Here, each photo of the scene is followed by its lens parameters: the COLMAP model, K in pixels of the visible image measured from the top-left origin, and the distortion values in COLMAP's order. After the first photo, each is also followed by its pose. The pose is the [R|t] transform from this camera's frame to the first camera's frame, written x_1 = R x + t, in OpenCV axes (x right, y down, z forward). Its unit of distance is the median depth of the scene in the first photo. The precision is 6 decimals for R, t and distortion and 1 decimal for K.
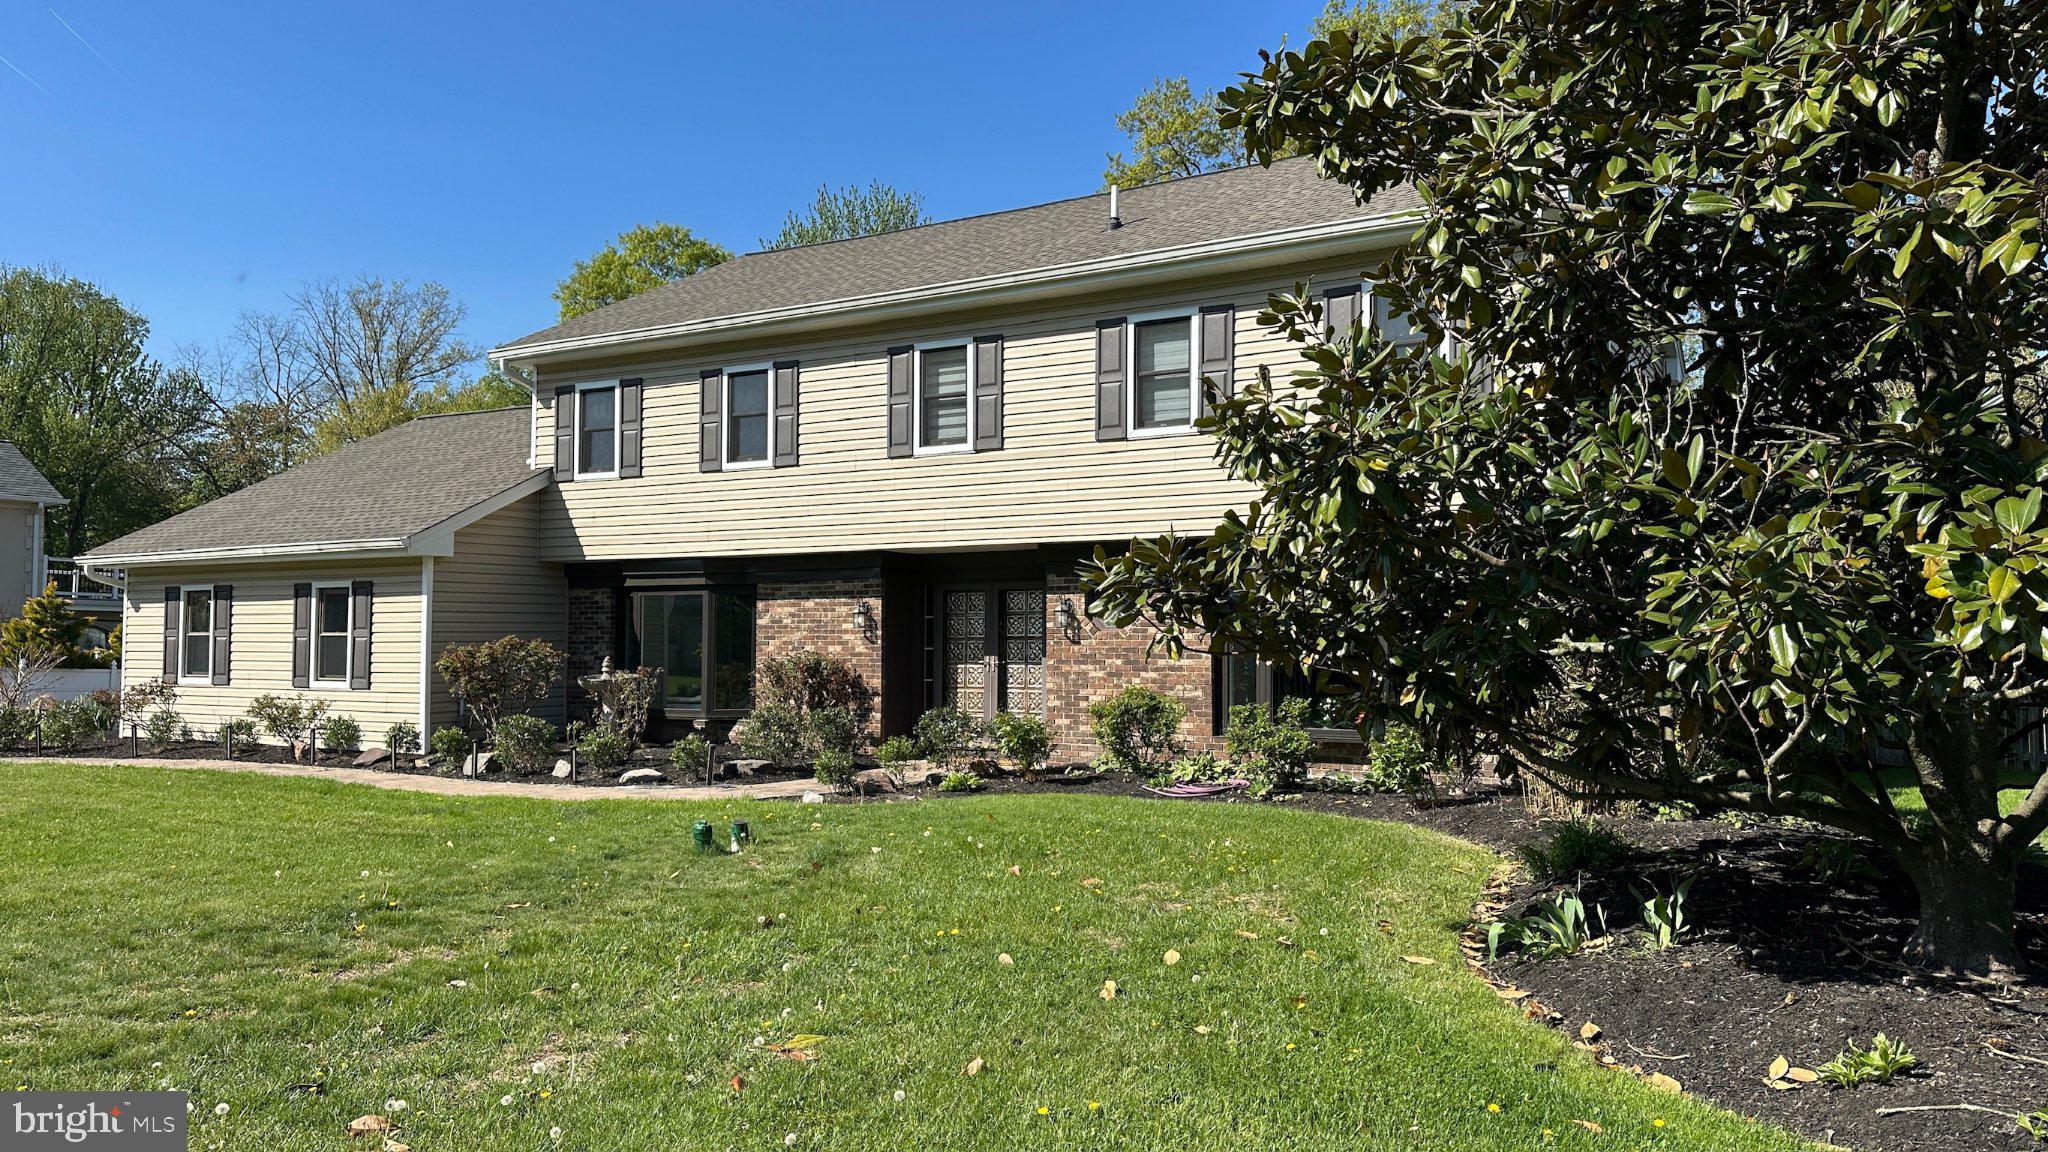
lens RADIAL K [[1418.6, 0, 1036.8], [0, 1418.6, 577.1], [0, 0, 1]] dist [0.047190, -0.047164]
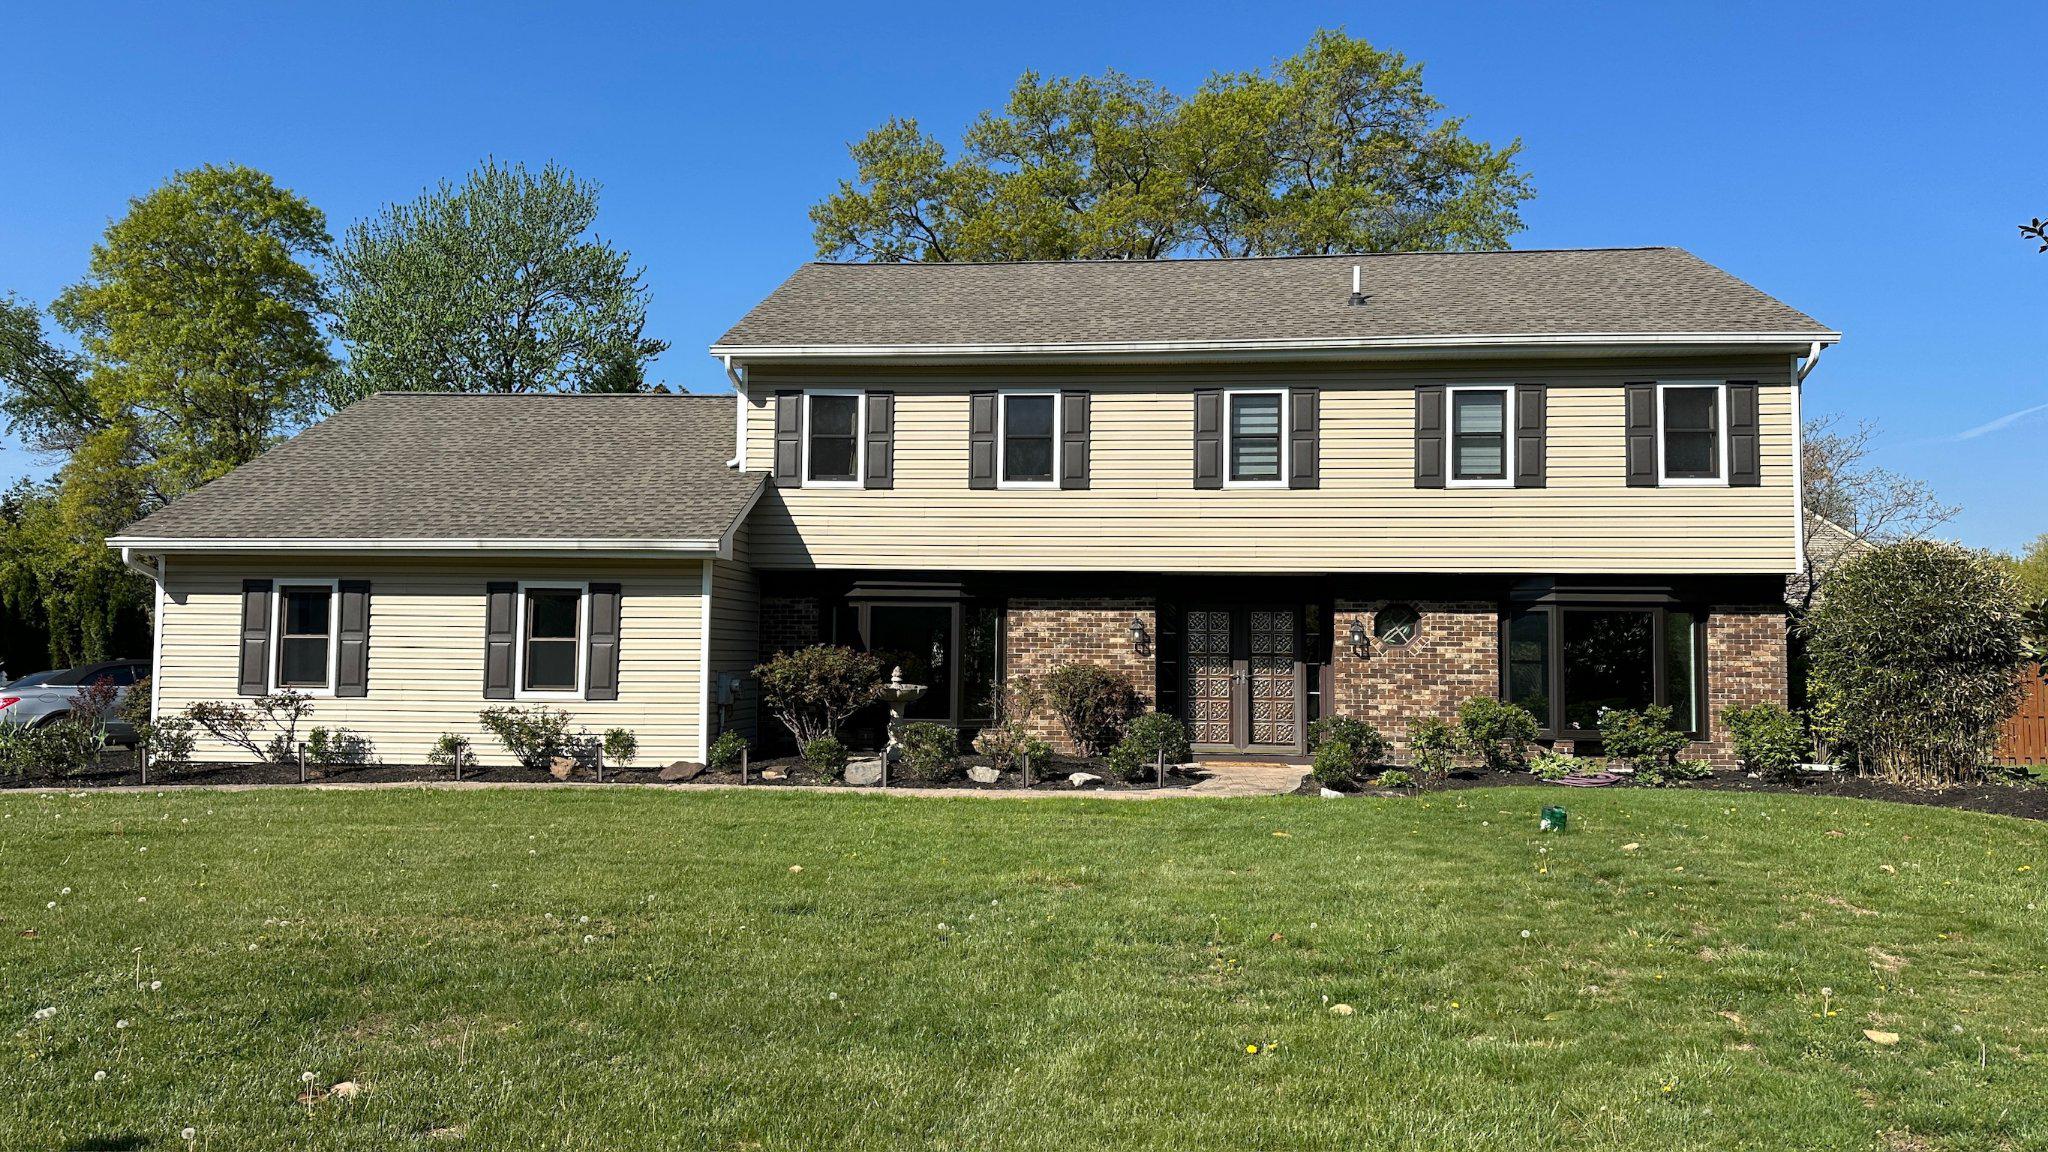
lens RADIAL K [[1418.6, 0, 1014.5], [0, 1418.6, 559.4], [0, 0, 1]] dist [0.047190, -0.047164]
pose [[0.909553, 0.043390, 0.413316, -0.629175], [-0.029606, 0.998773, -0.039699, 0.017502], [-0.414531, 0.023872, 0.909722, 0.058807]]
